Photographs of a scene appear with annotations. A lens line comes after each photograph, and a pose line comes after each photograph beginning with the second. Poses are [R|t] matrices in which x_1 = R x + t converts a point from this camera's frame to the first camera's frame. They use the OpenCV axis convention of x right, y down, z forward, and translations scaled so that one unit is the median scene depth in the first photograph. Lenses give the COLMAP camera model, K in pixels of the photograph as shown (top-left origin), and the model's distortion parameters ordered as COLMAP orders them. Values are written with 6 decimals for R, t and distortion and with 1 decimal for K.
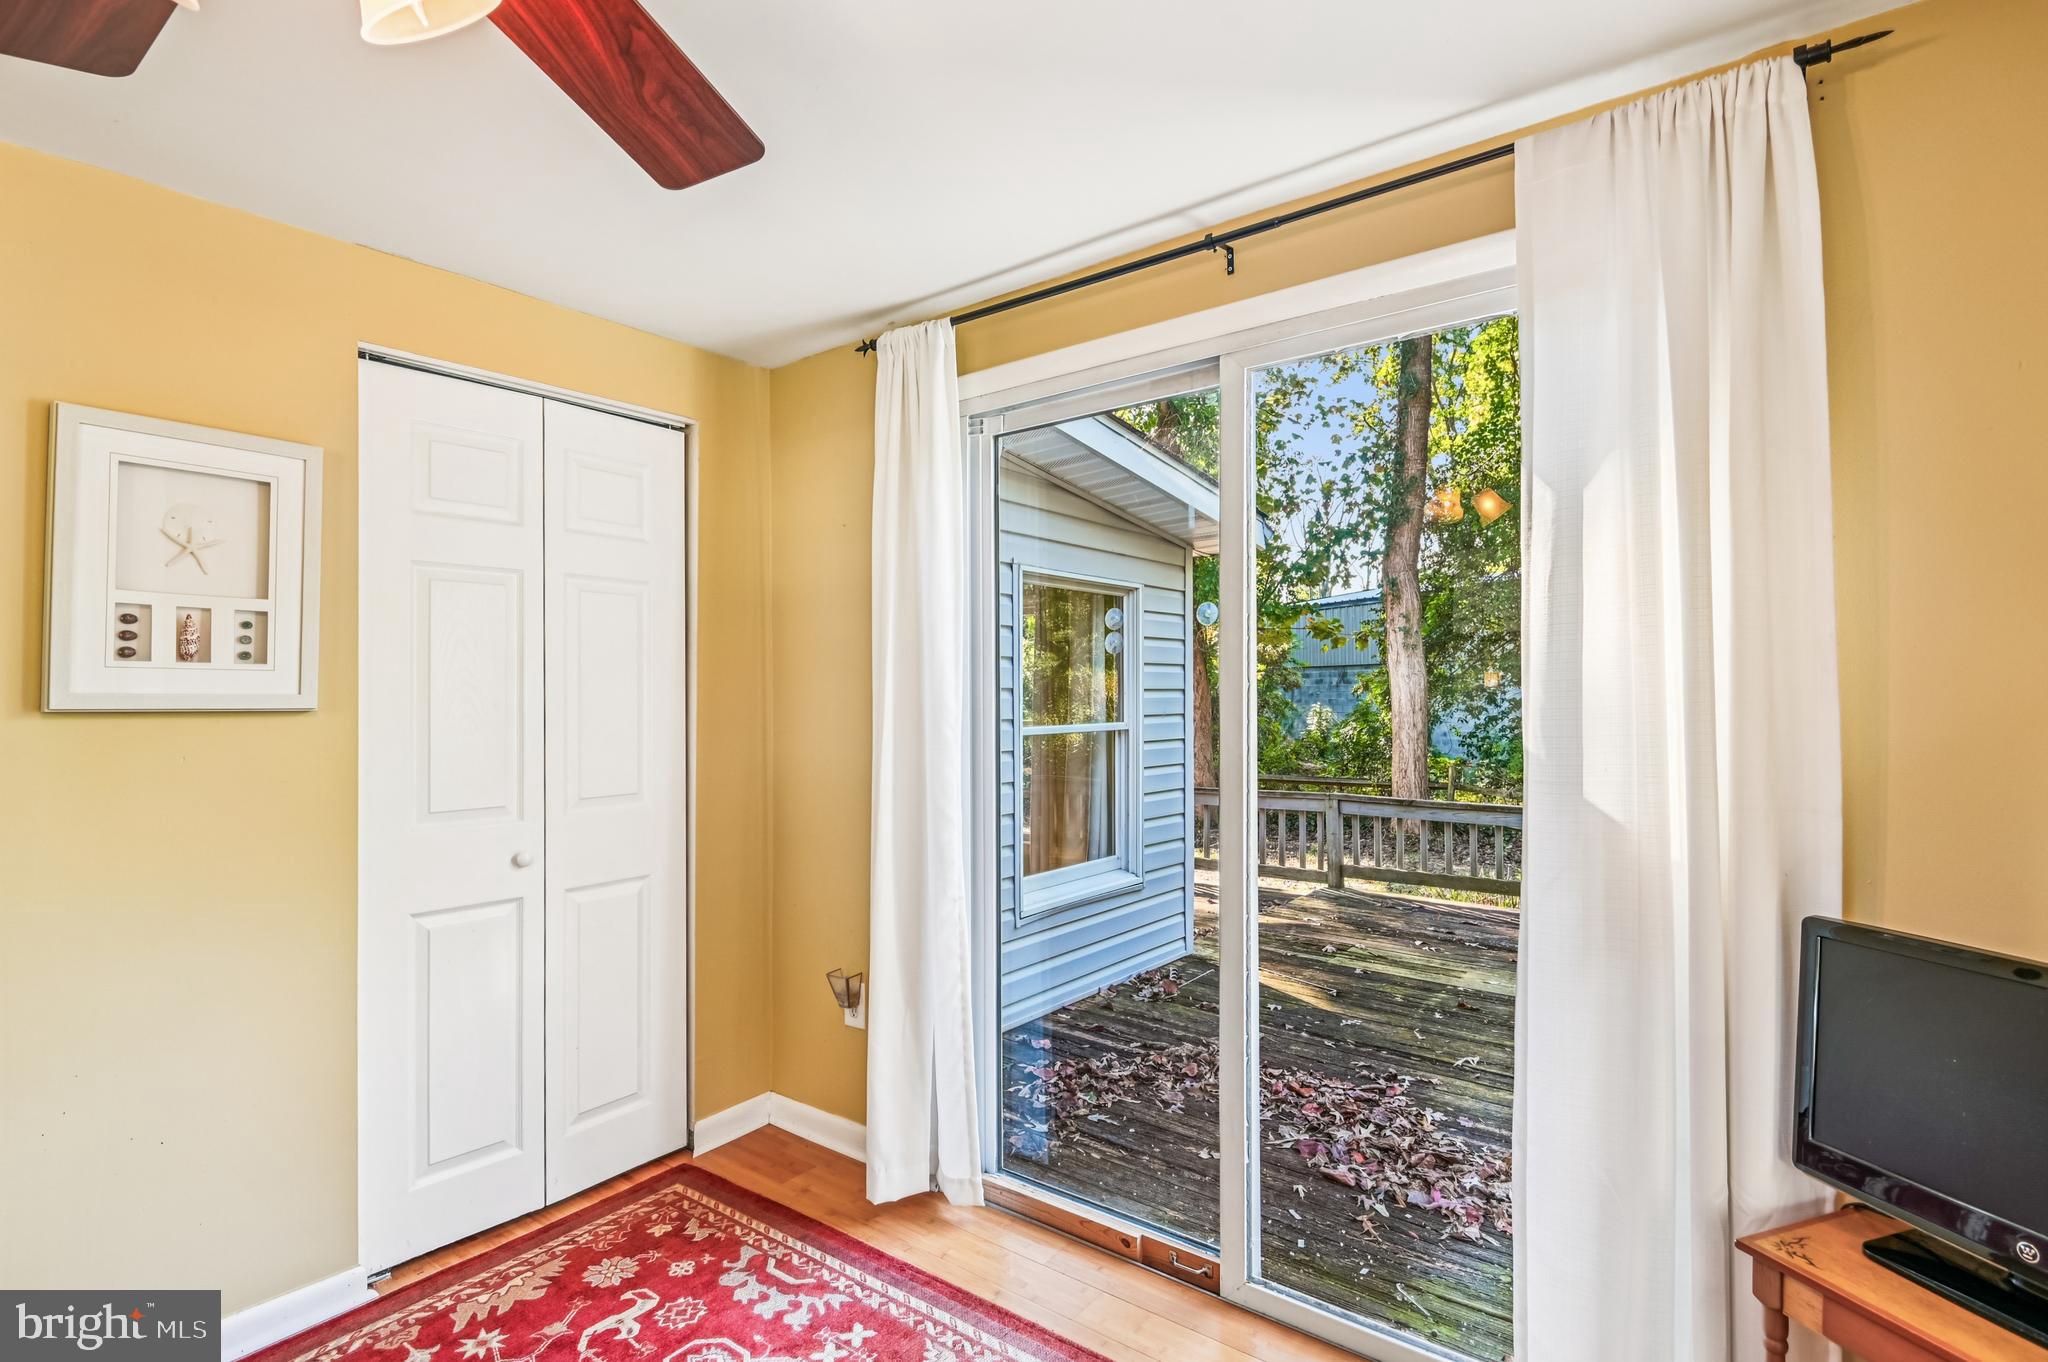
lens RADIAL K [[965.4, 0, 1025.9], [0, 965.4, 672.5], [0, 0, 1]] dist [0.001996, -0.014977]
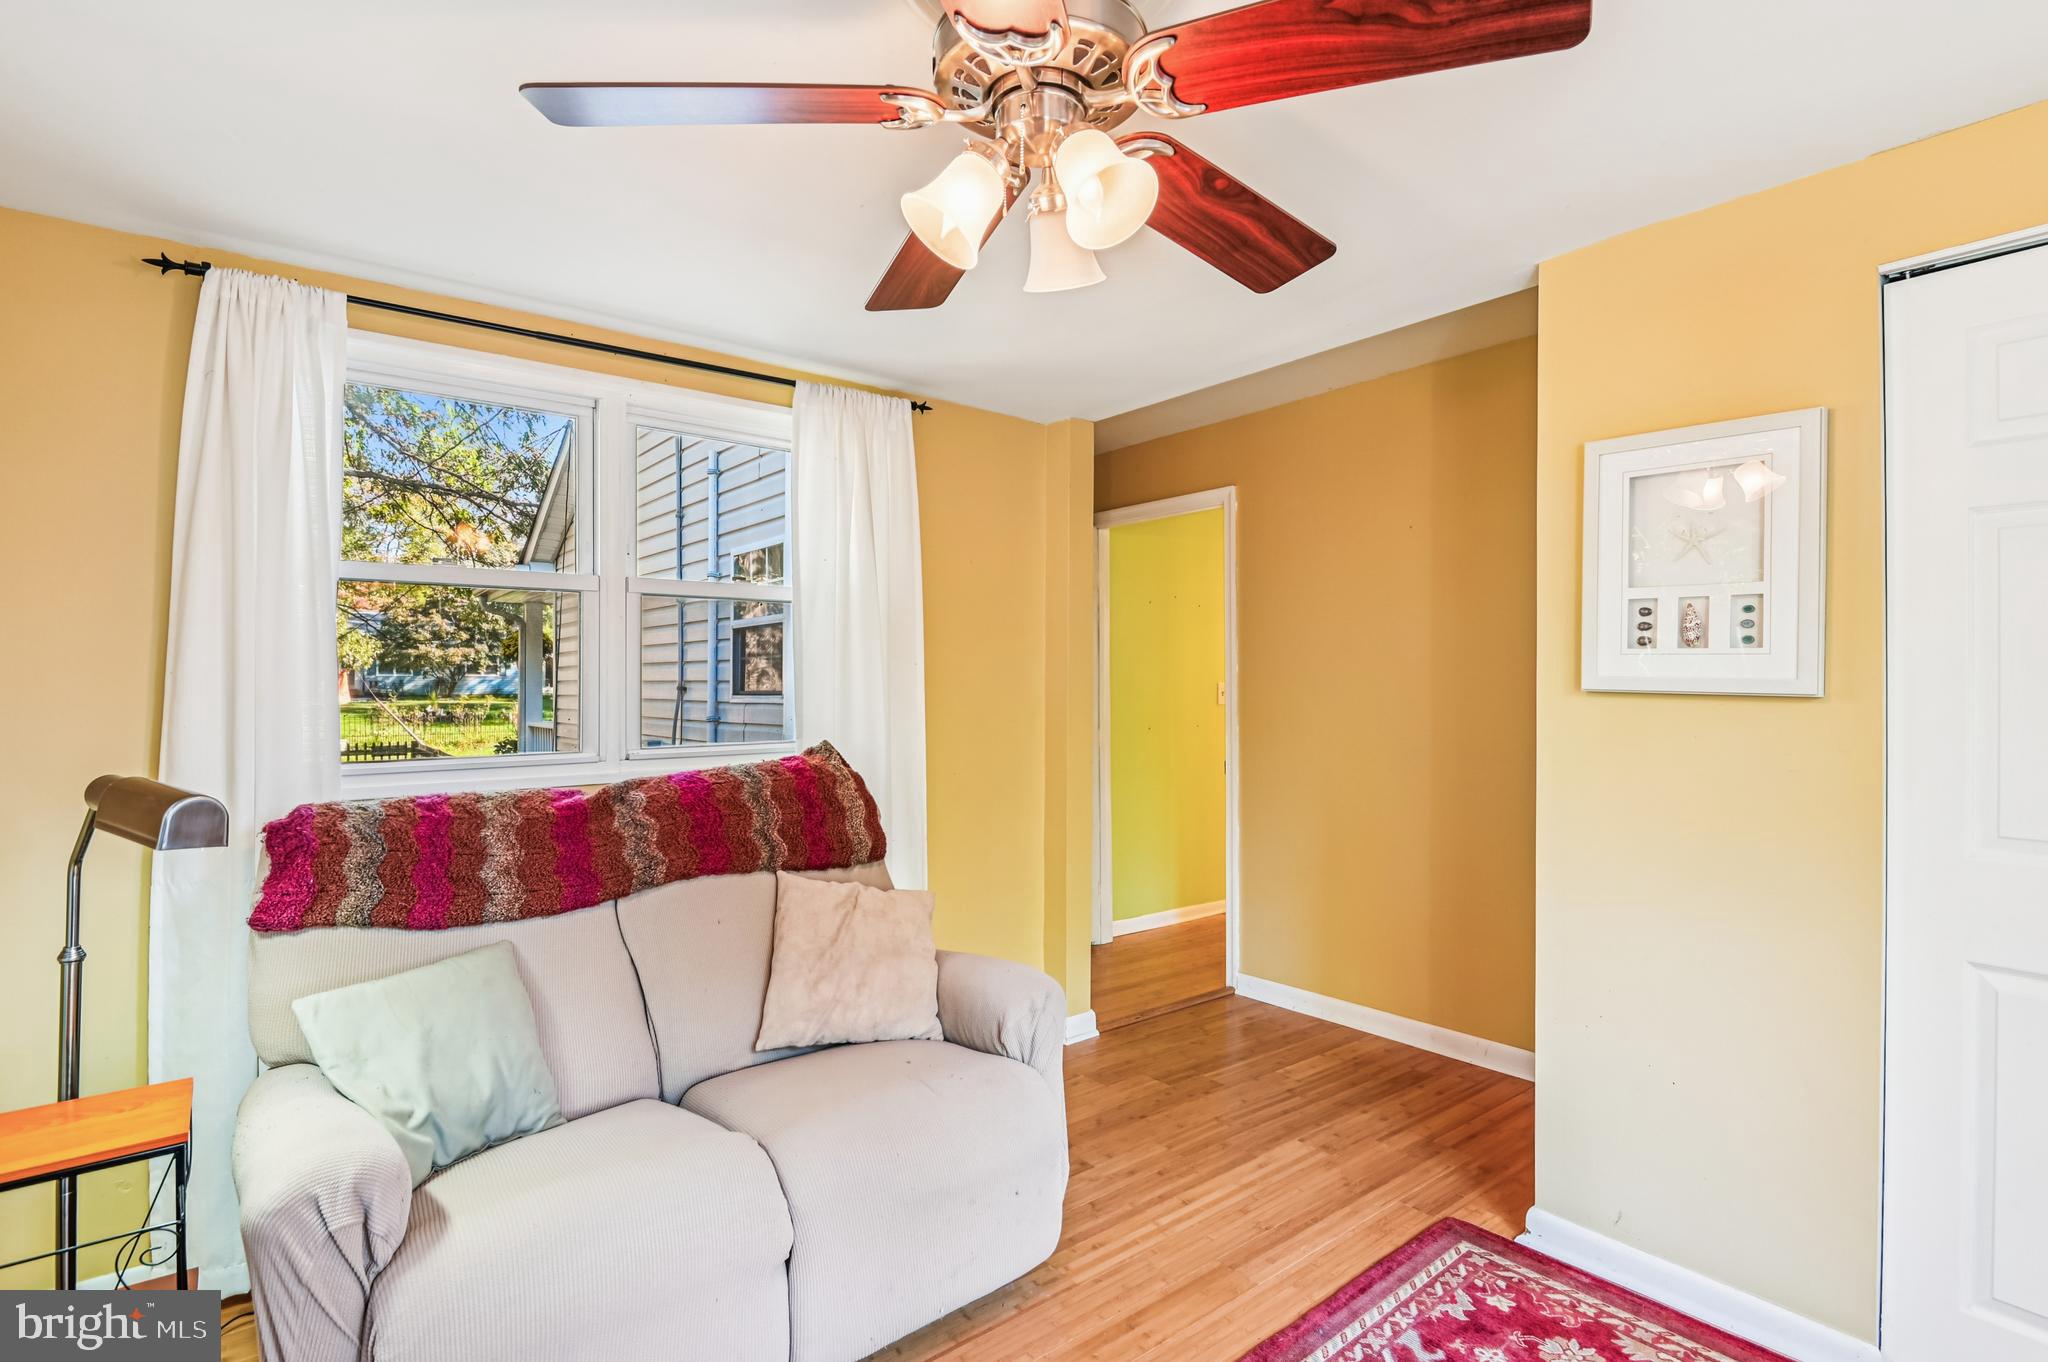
lens RADIAL K [[965.4, 0, 1025.9], [0, 965.4, 672.5], [0, 0, 1]] dist [0.001996, -0.014977]
pose [[-0.256920, -0.008716, -0.966393, 0.349243], [0.006016, 0.999926, -0.010617, 0.022851], [0.966414, -0.008542, -0.256849, 0.530139]]
